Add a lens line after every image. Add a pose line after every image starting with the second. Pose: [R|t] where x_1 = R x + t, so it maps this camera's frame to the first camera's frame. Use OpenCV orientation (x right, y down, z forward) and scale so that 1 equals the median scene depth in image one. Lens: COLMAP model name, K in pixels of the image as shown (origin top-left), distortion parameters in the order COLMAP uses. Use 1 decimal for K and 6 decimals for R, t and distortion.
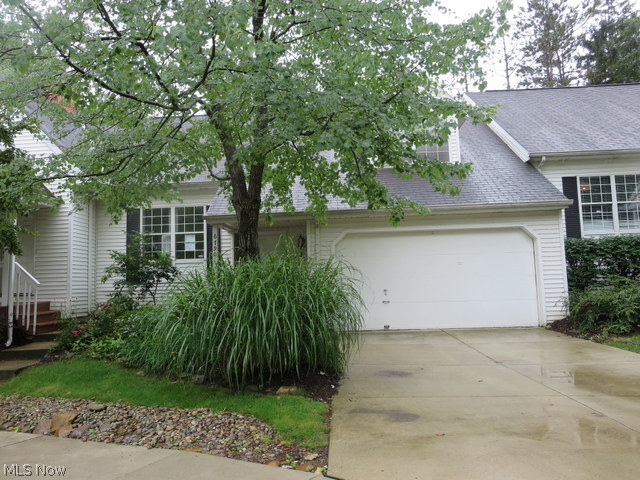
lens RADIAL K [[454.5, 0, 320.0], [0, 454.5, 240.0], [0, 0, 1]] dist [-0.063272, -0.000455]
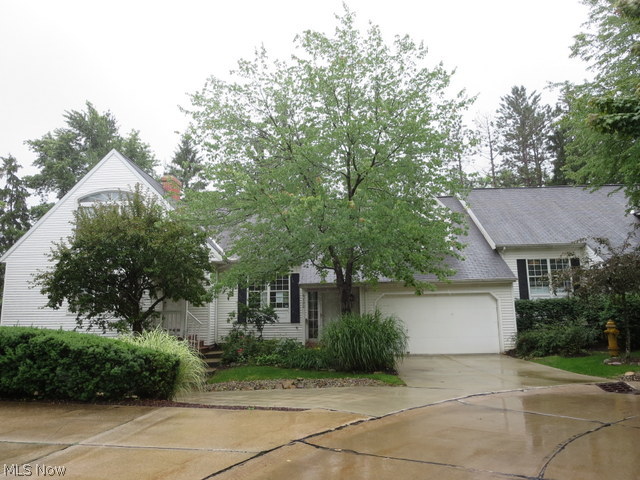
lens RADIAL K [[454.5, 0, 320.0], [0, 454.5, 240.0], [0, 0, 1]] dist [-0.063272, -0.000455]
pose [[0.999848, 0.016129, 0.006644, -0.174310], [-0.015541, 0.996621, -0.080653, -0.071498], [-0.007922, 0.080538, 0.996720, -0.610859]]
